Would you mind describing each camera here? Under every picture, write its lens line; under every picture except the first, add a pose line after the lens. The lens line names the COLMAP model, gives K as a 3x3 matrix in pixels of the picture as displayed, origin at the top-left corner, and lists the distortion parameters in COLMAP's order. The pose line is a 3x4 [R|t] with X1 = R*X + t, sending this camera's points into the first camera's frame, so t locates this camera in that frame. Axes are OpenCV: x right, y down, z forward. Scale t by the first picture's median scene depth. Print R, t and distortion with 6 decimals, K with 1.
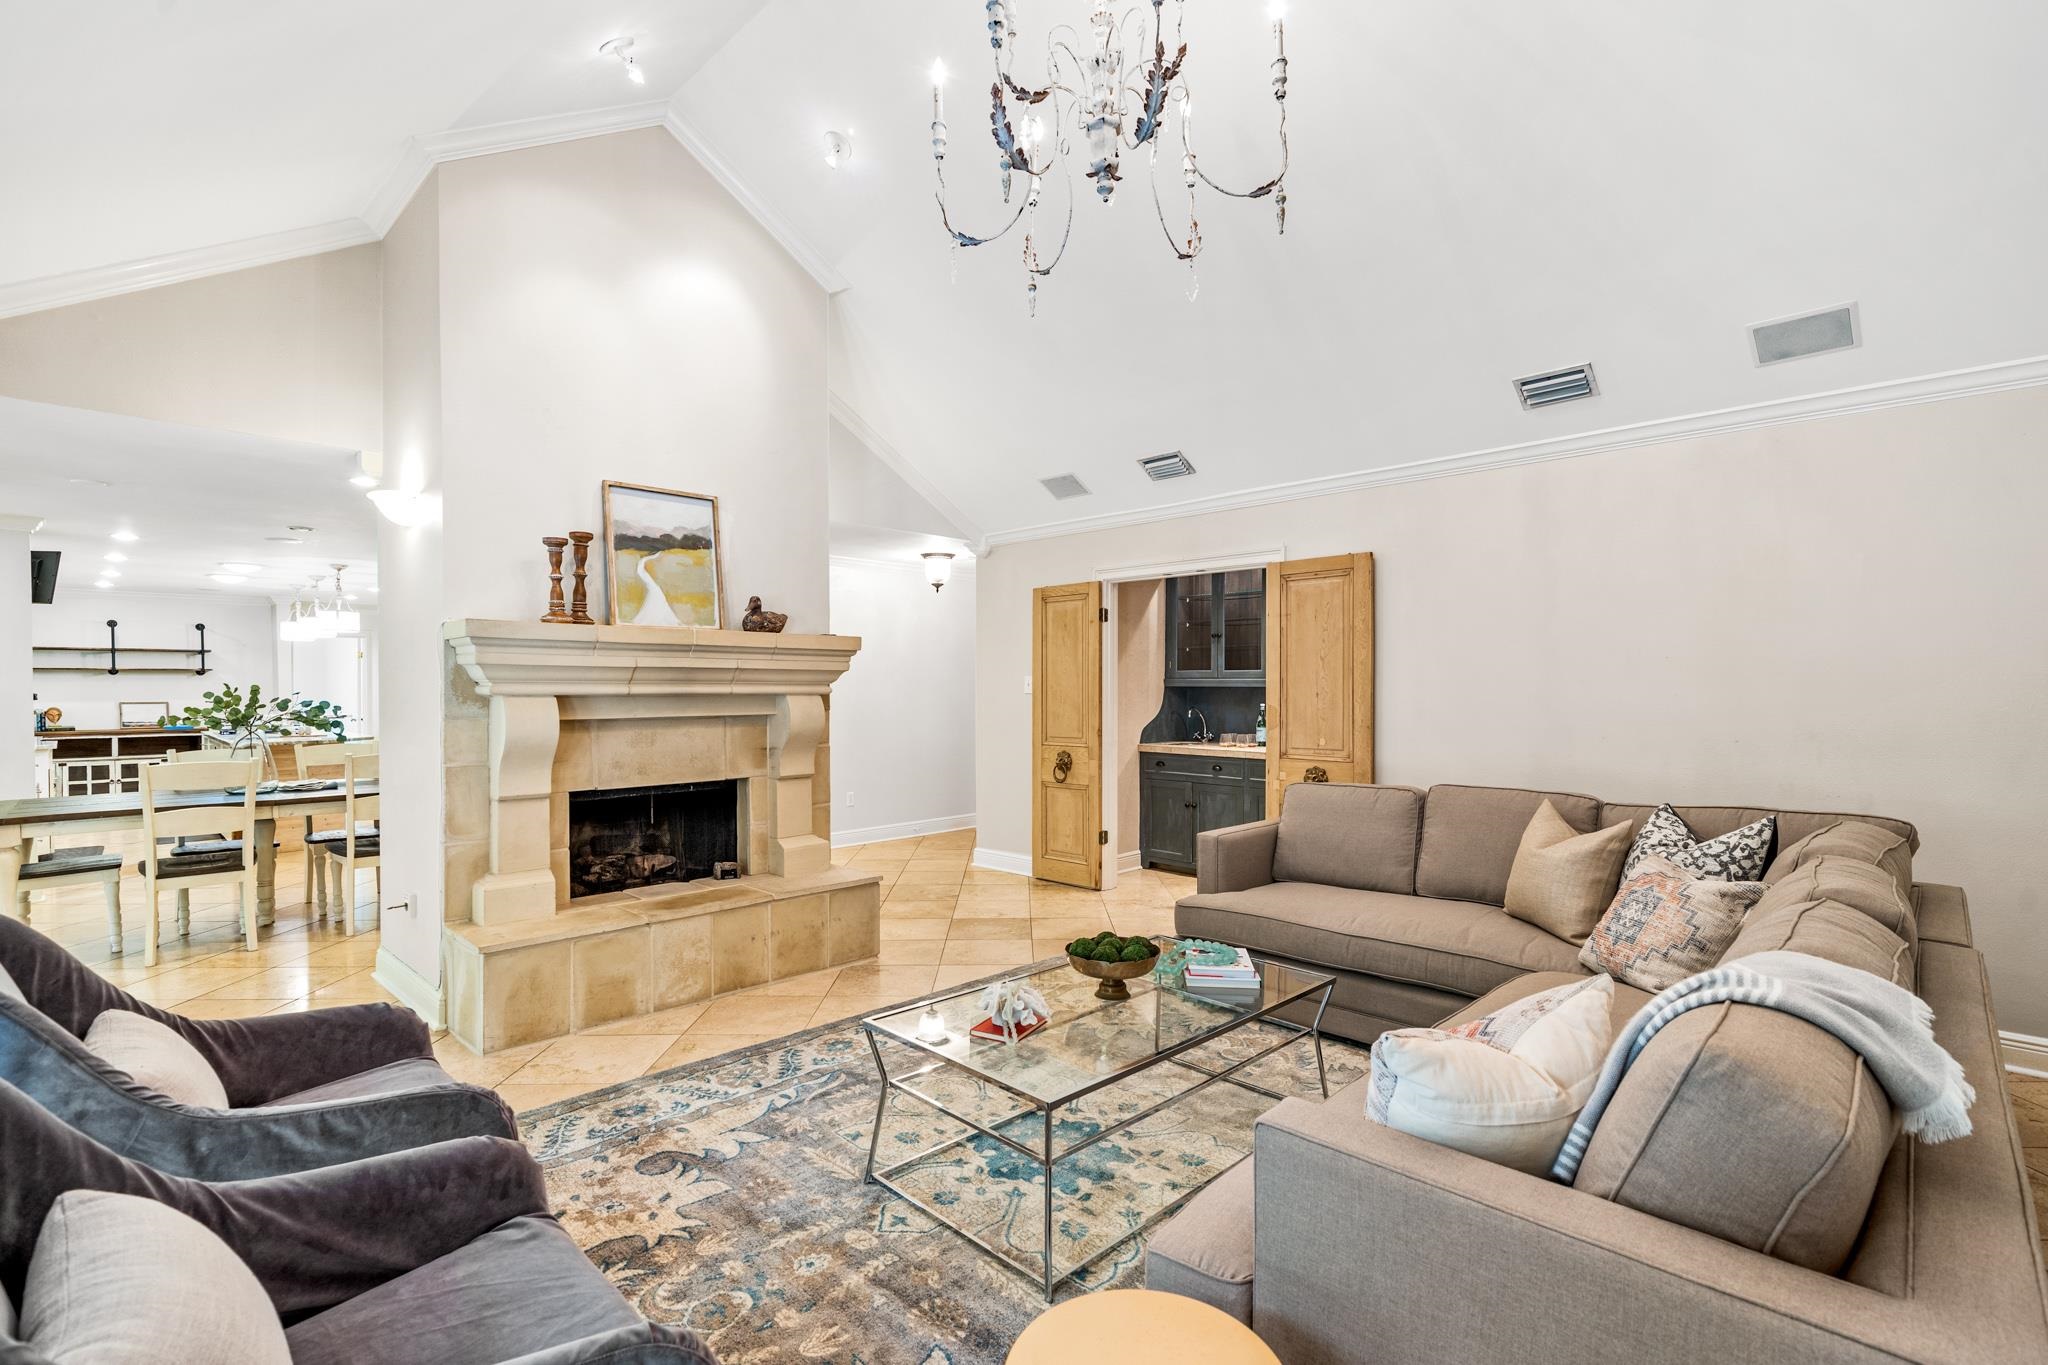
lens RADIAL K [[892.4, 0, 1027.6], [0, 892.4, 695.2], [0, 0, 1]] dist [0.005032, 0.000172]
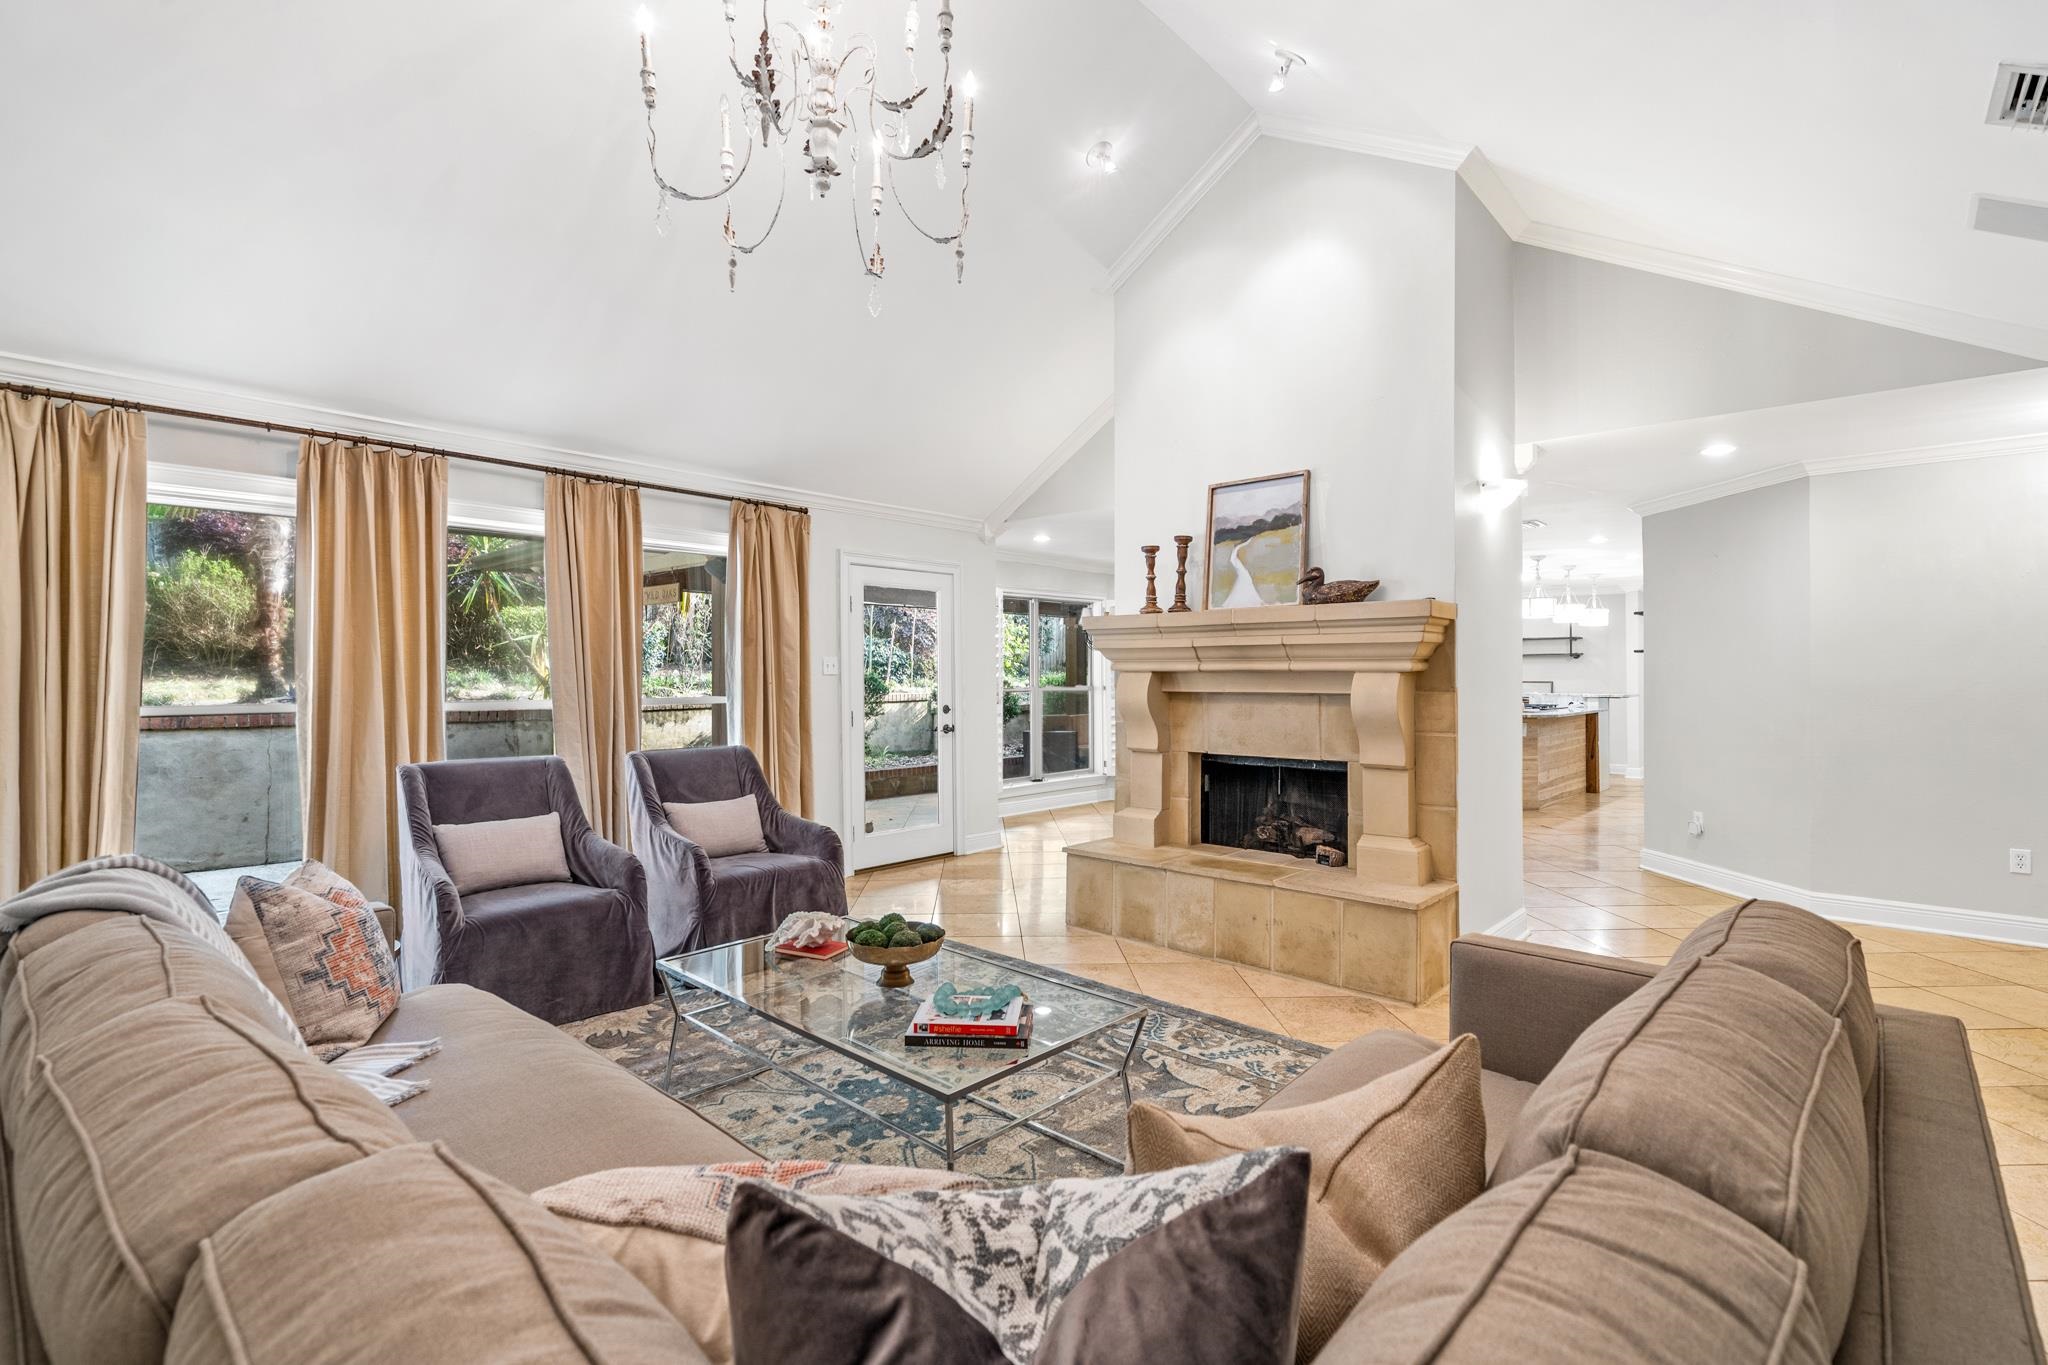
lens RADIAL K [[920.0, 0, 1027.7], [0, 920.0, 670.7], [0, 0, 1]] dist [0.001380, 0.000122]
pose [[0.087823, -0.001615, -0.996135, 0.660517], [-0.007818, 0.999967, -0.002310, 0.003214], [0.996105, 0.007990, 0.087807, 0.638495]]
